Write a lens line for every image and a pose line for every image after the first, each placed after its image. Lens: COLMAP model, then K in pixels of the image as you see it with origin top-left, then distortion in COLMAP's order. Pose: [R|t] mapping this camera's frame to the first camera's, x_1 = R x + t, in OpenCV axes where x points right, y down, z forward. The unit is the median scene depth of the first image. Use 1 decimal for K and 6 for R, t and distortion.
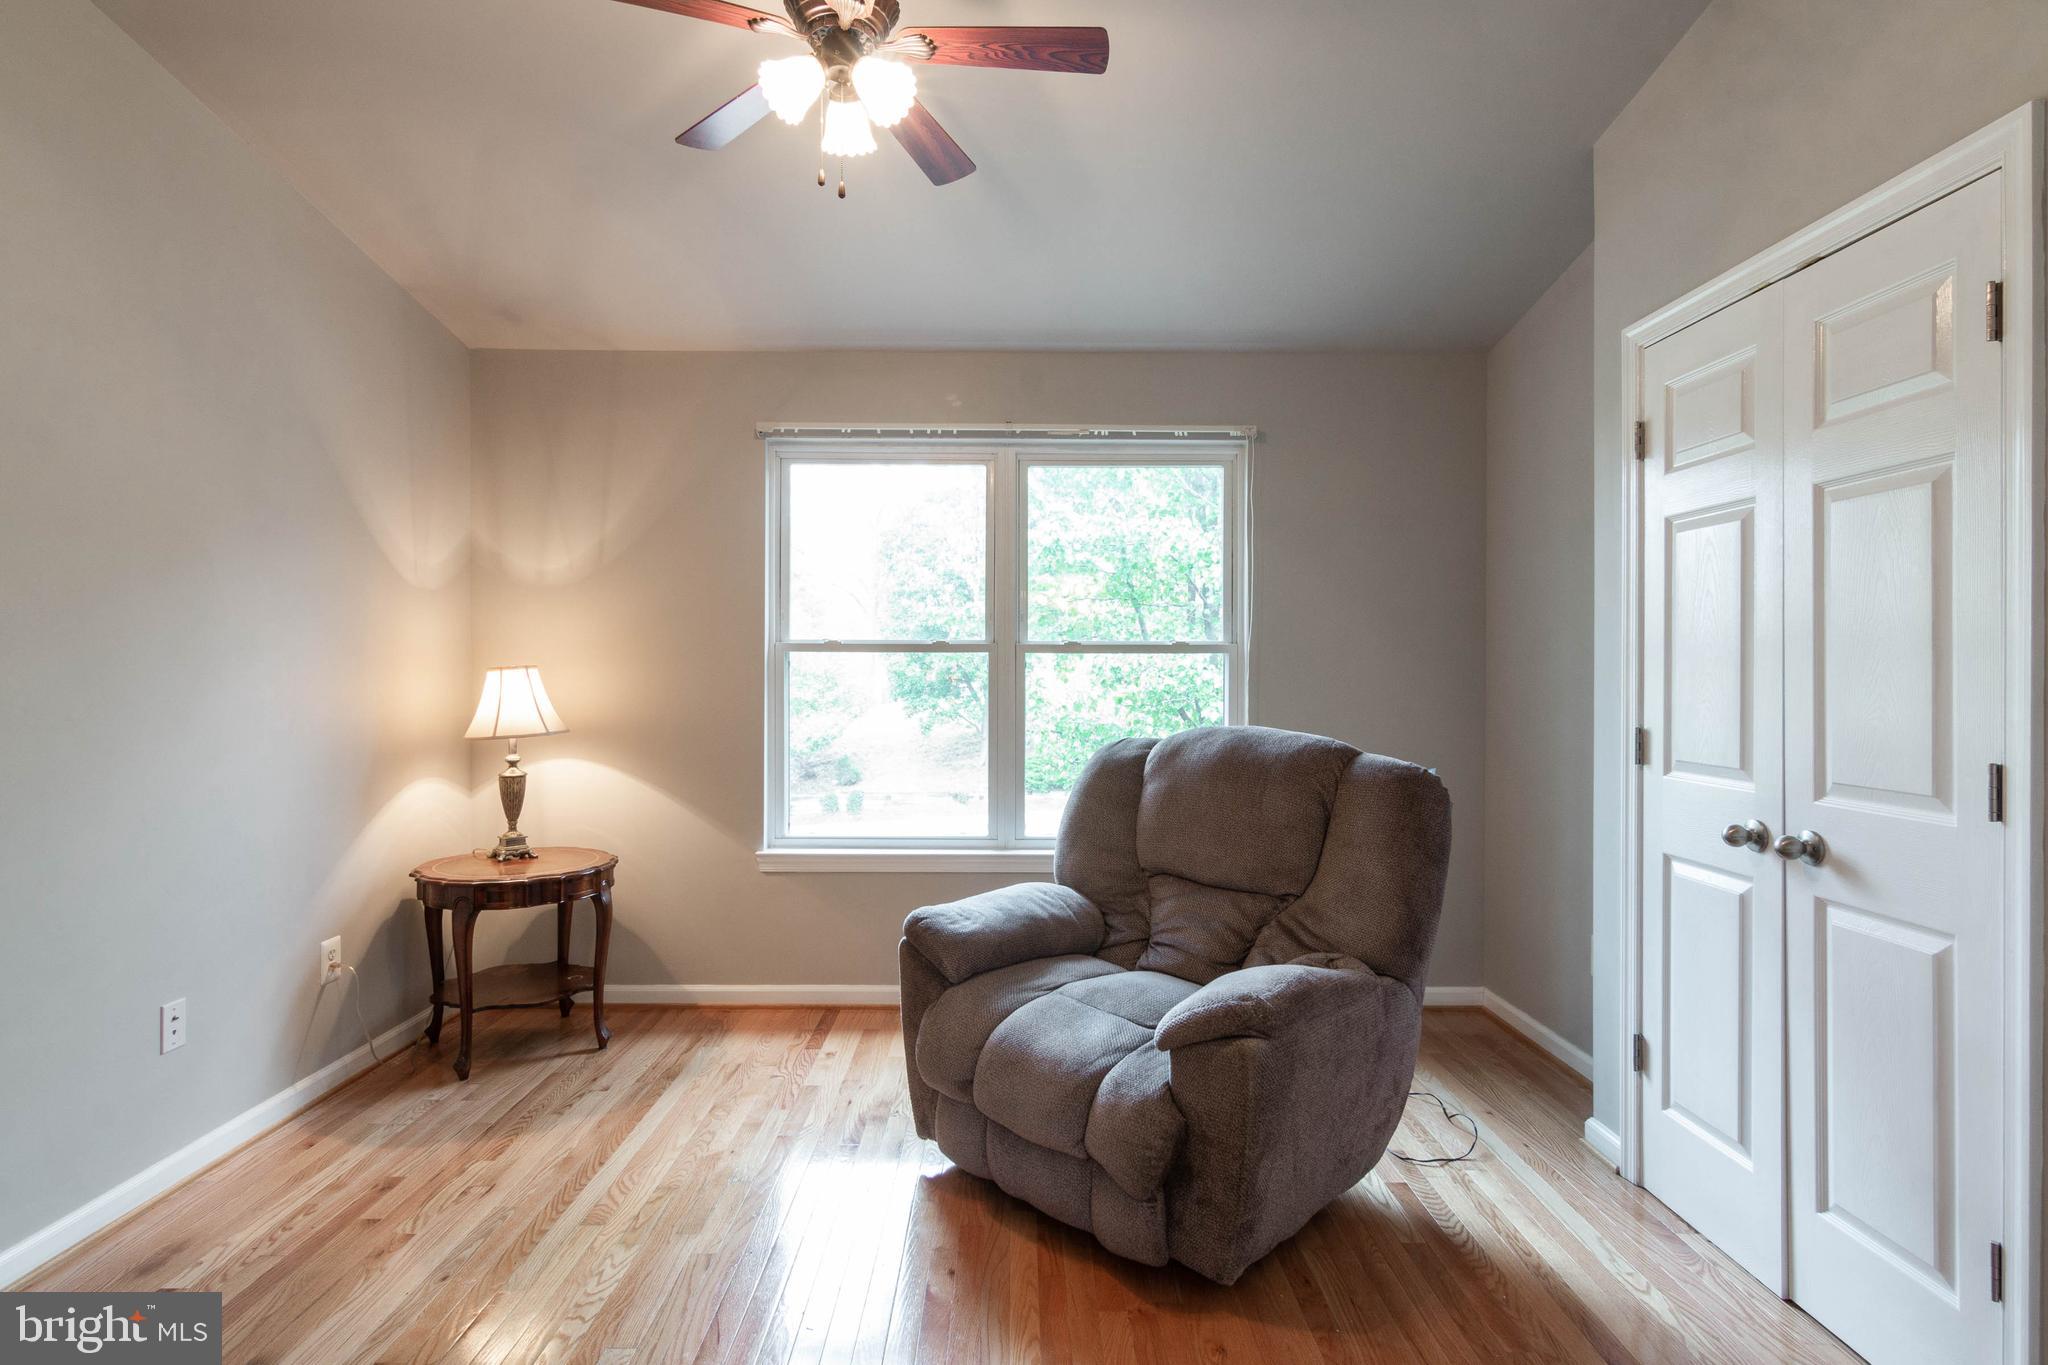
lens RADIAL K [[1033.9, 0, 995.9], [0, 1033.9, 677.5], [0, 0, 1]] dist [-0.008280, 0.002756]
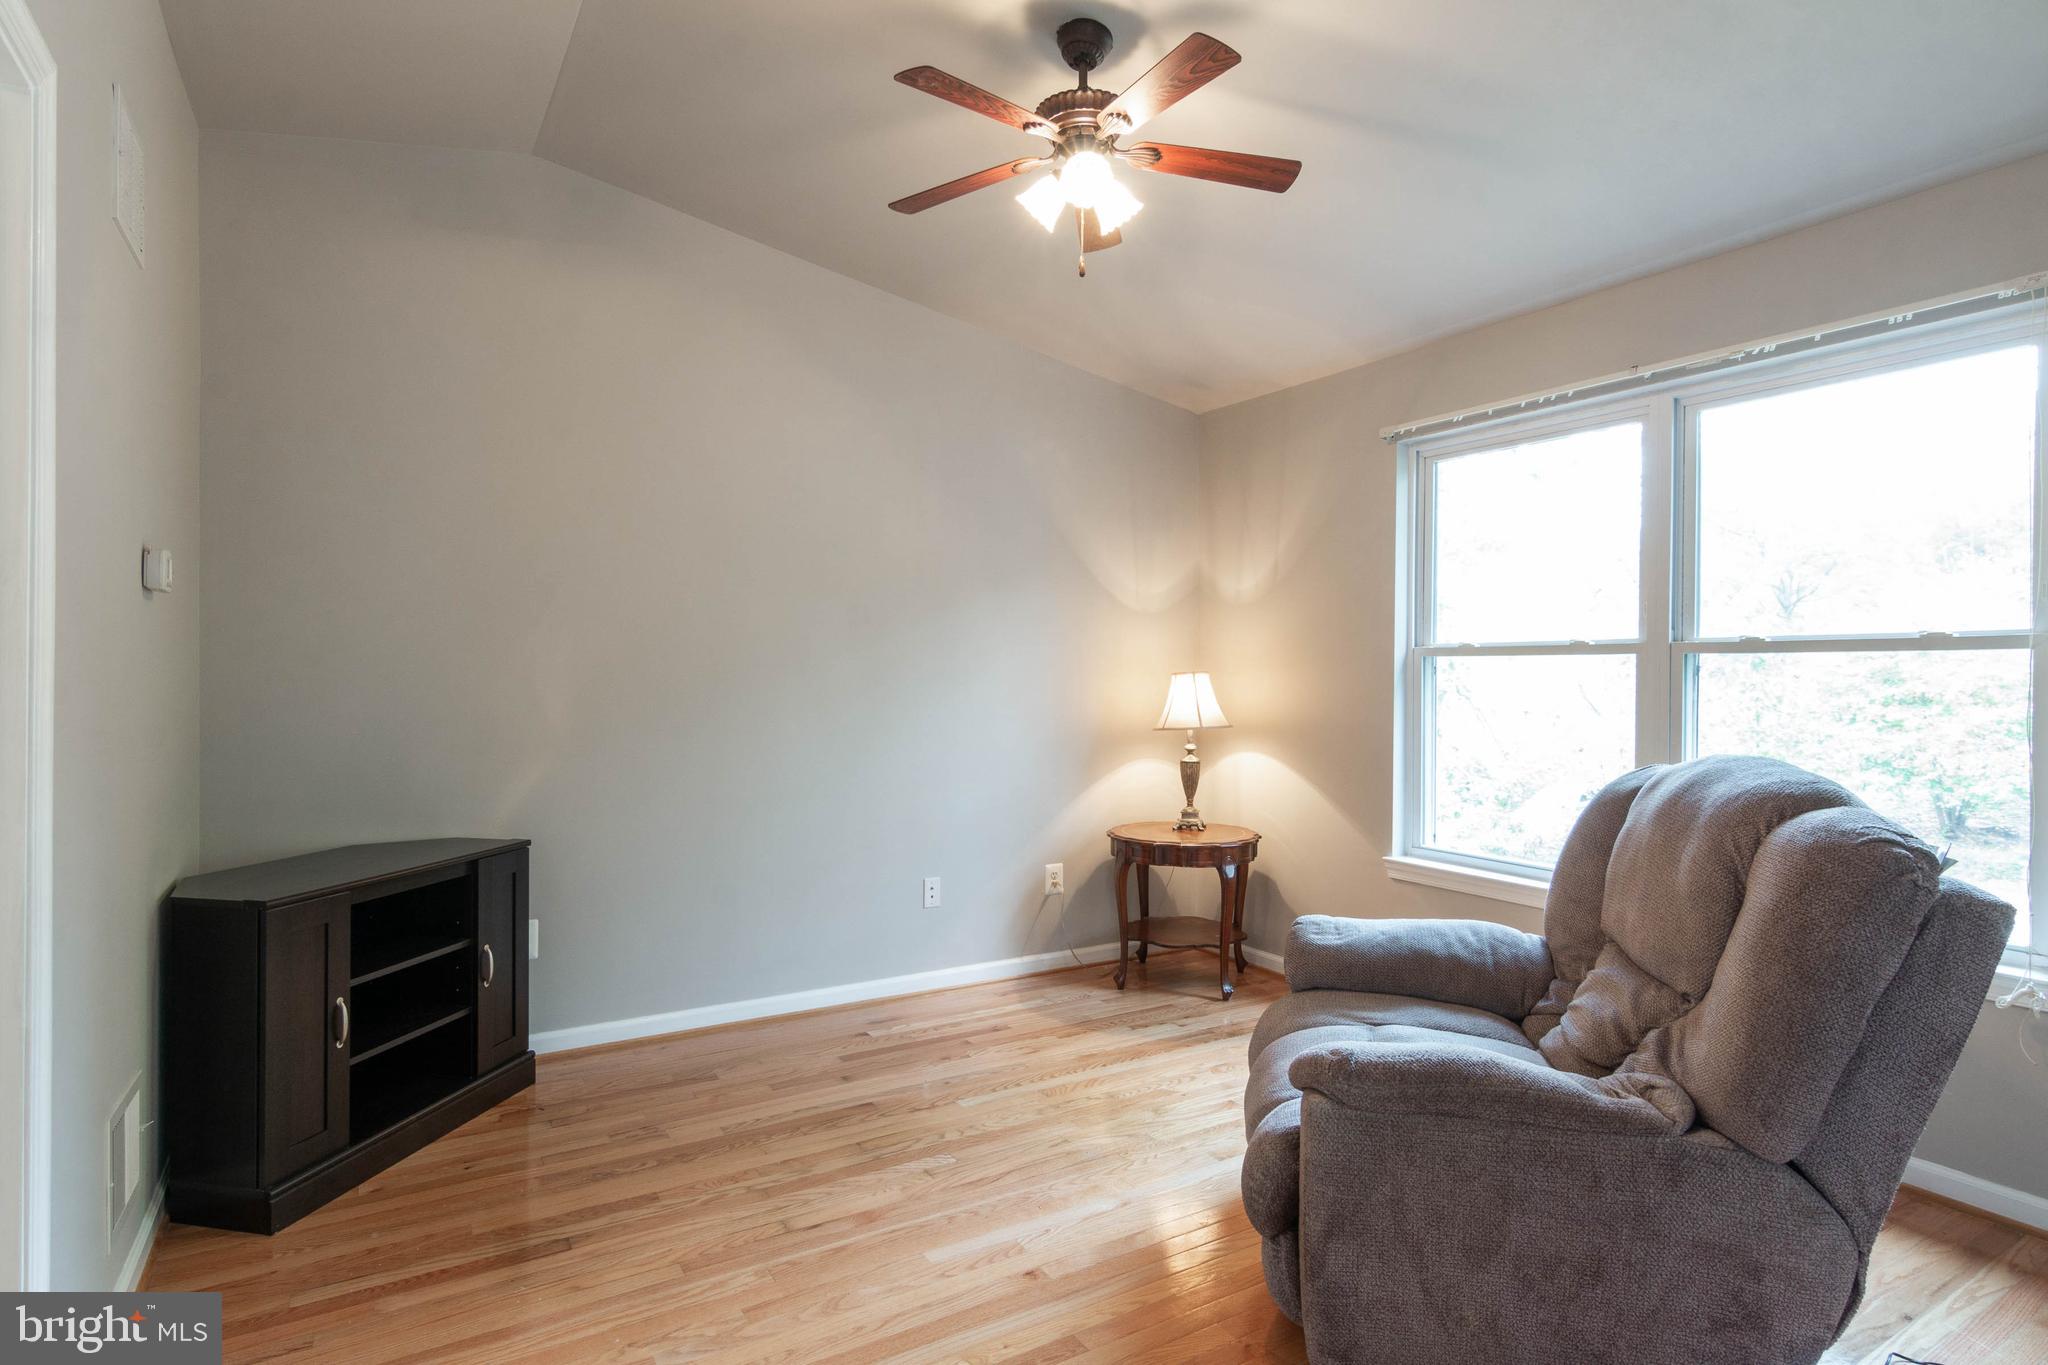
lens RADIAL K [[1033.9, 0, 989.4], [0, 1033.9, 676.9], [0, 0, 1]] dist [-0.008280, 0.002756]
pose [[0.513848, 0.001901, -0.857879, 0.462198], [-0.006469, 0.999978, -0.001658, -0.001410], [0.857857, 0.006402, 0.513849, 0.165882]]
